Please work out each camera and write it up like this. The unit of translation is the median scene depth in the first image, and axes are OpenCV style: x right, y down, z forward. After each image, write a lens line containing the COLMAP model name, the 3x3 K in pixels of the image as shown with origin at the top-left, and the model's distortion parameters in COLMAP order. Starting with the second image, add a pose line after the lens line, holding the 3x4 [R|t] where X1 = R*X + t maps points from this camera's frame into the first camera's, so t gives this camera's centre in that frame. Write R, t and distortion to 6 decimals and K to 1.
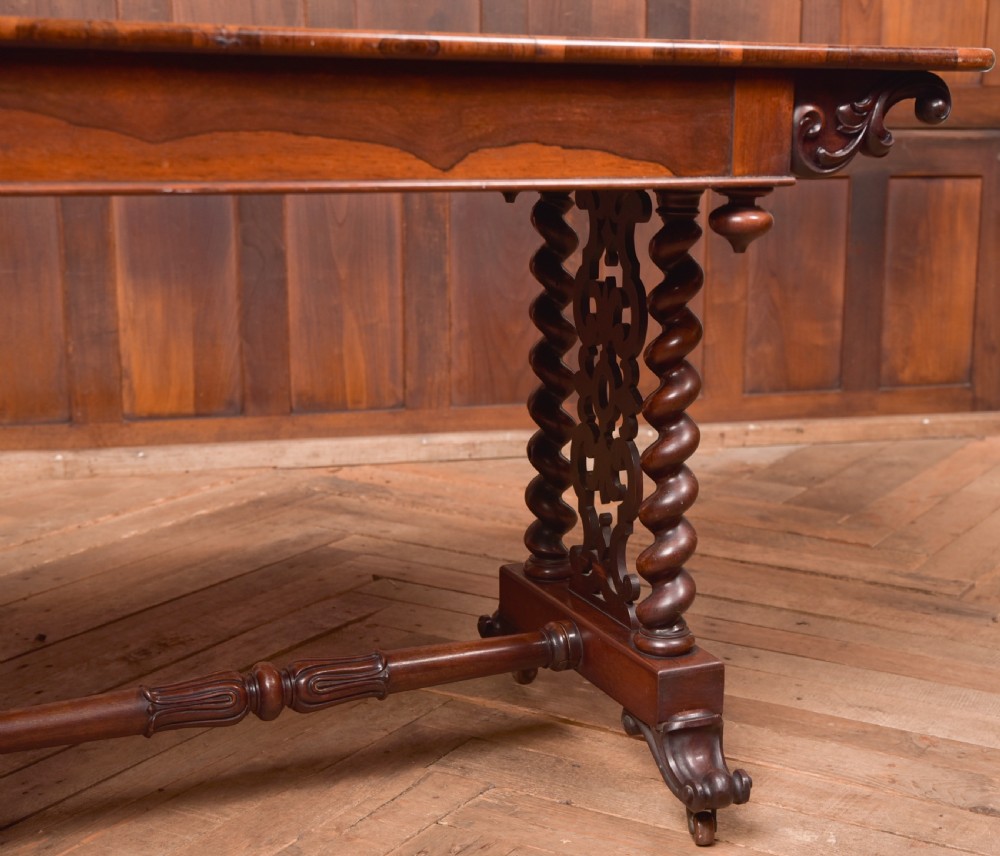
lens RADIAL K [[1734.5, 0, 641.4], [0, 1734.5, 440.2], [0, 0, 1]] dist [0.030663, 0.204923]
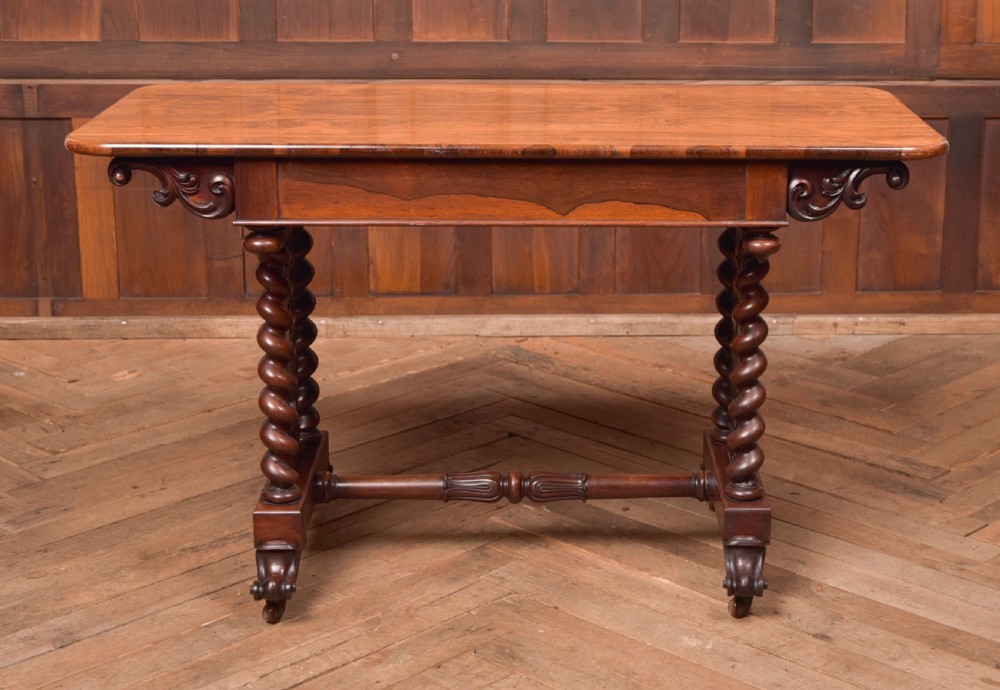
lens RADIAL K [[1827.5, 0, 630.8], [0, 1827.5, 261.7], [0, 0, 1]] dist [-0.021264, 0.158049]
pose [[0.972521, 0.047349, -0.227950, 0.255577], [-0.042224, 0.998735, 0.027313, -0.098697], [0.228955, -0.016938, 0.973290, -0.380603]]
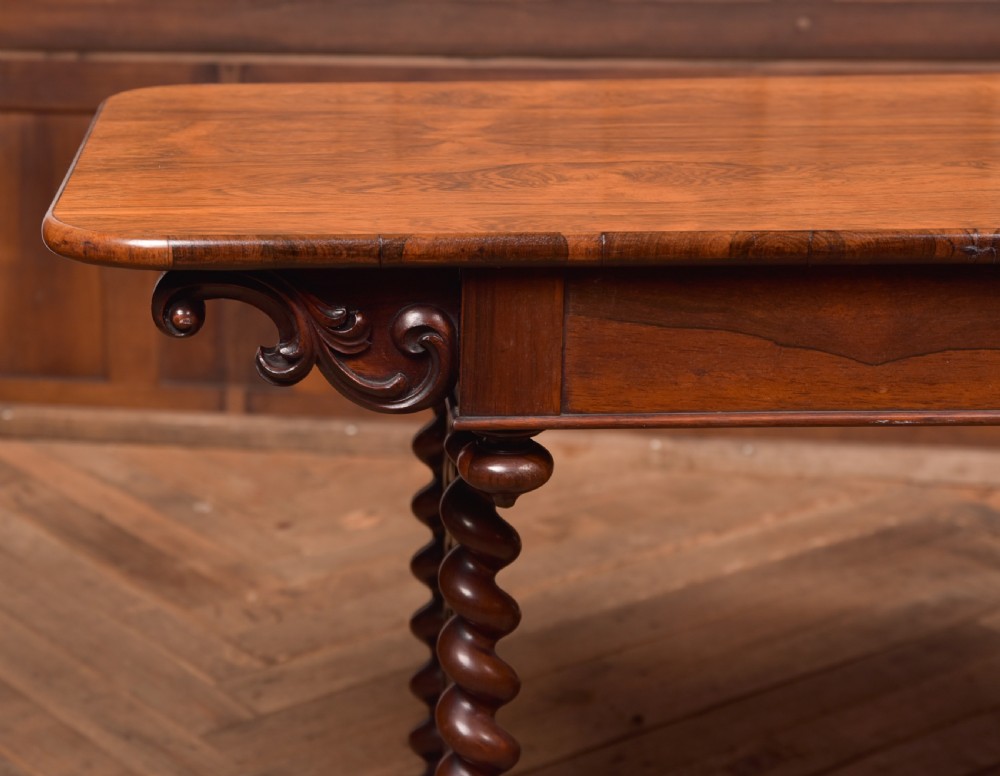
lens RADIAL K [[2075.5, 0, 320.7], [0, 2075.5, 341.6], [0, 0, 1]] dist [0.053011, 0.272575]
pose [[0.893421, 0.093325, -0.439420, -0.039341], [-0.072886, 0.995336, 0.063200, -0.107790], [0.443268, -0.024436, 0.896056, 0.005142]]
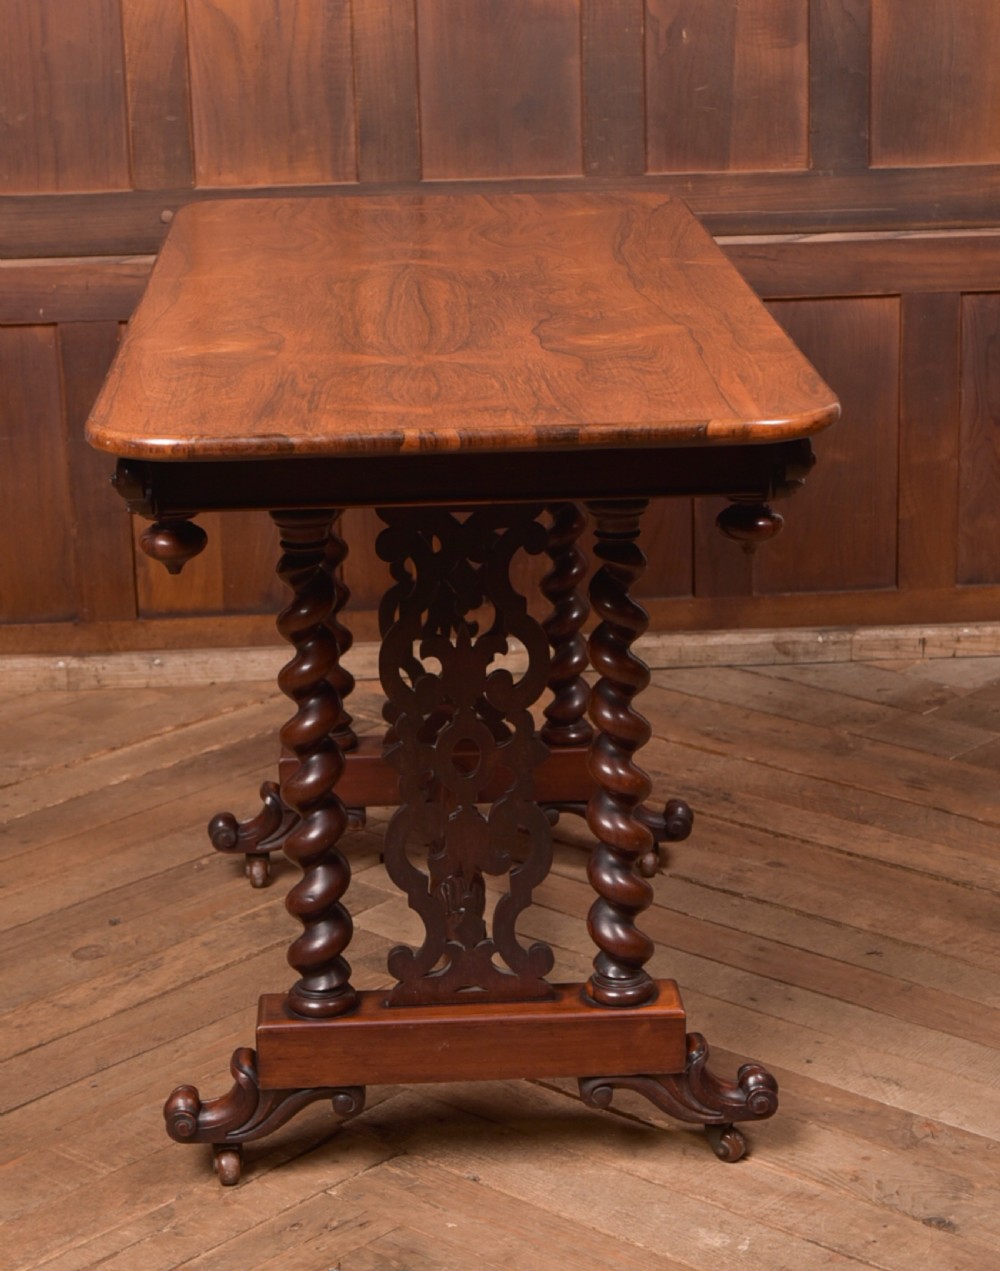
lens RADIAL K [[2911.6, 0, 485.8], [0, 2911.6, 544.4], [0, 0, 1]] dist [-0.009713, -0.042199]
pose [[0.967858, 0.021880, -0.250544, 0.224098], [-0.010494, 0.998854, 0.046694, -0.127402], [0.251278, -0.042564, 0.966979, -0.295599]]
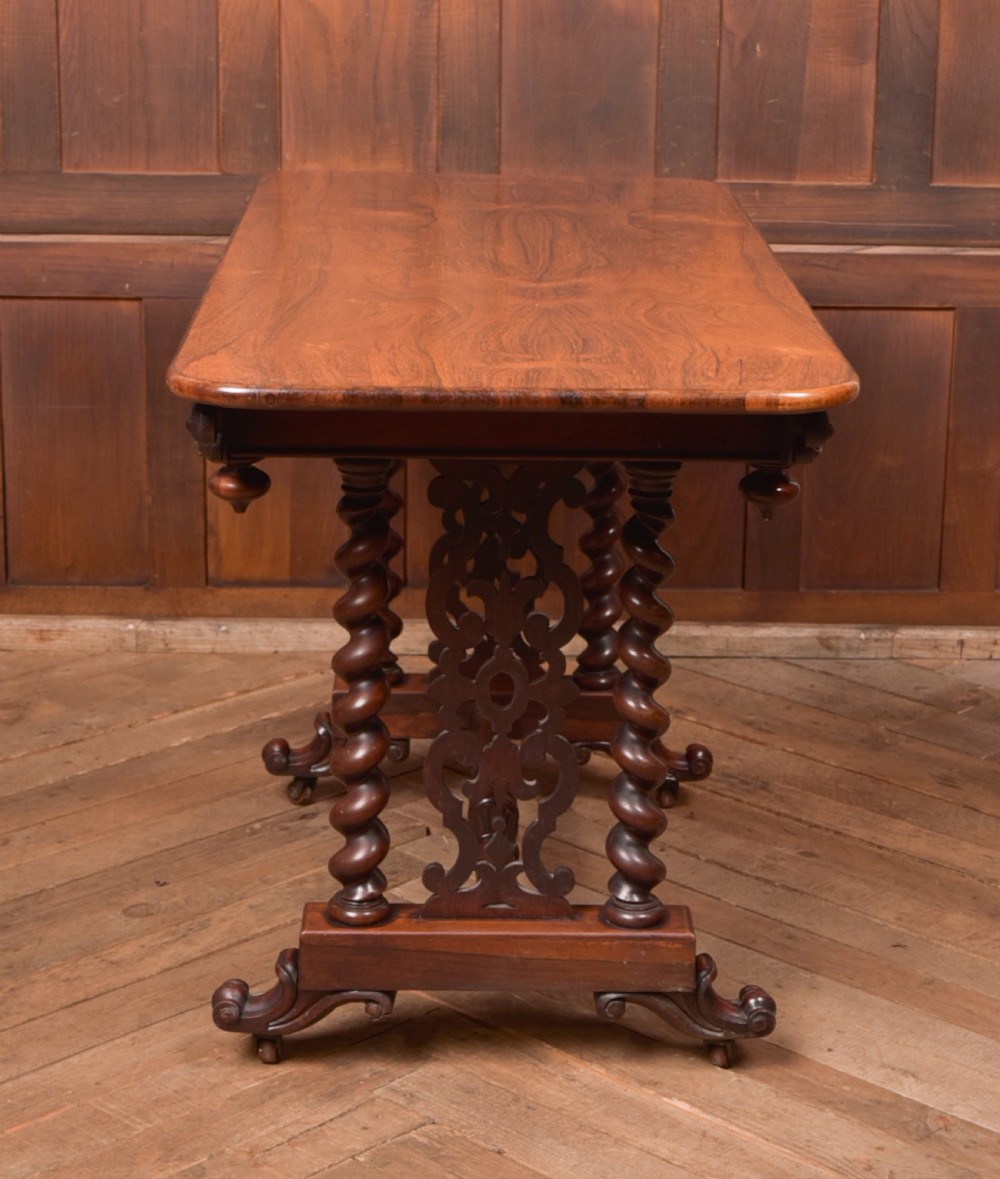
lens RADIAL K [[2759.9, 0, 568.7], [0, 2759.9, 513.0], [0, 0, 1]] dist [-0.033096, -0.027433]
pose [[0.966872, 0.065859, -0.246619, 0.223615], [-0.056699, 0.997418, 0.044070, -0.132370], [0.248884, -0.028627, 0.968110, -0.268476]]
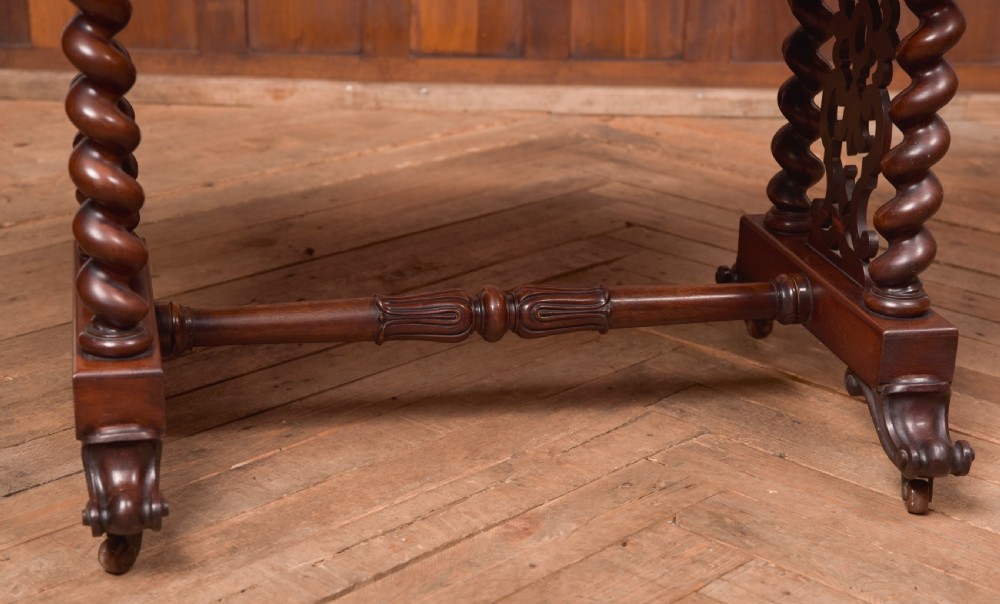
lens RADIAL K [[1723.5, 0, 500.0], [0, 1723.5, 345.5], [0, 0, 1]] dist [0.154337, 0.159802]
pose [[0.964027, 0.098072, -0.247051, 0.027390], [-0.064774, 0.988102, 0.139492, 0.013307], [0.257792, -0.118472, 0.958910, 0.014825]]
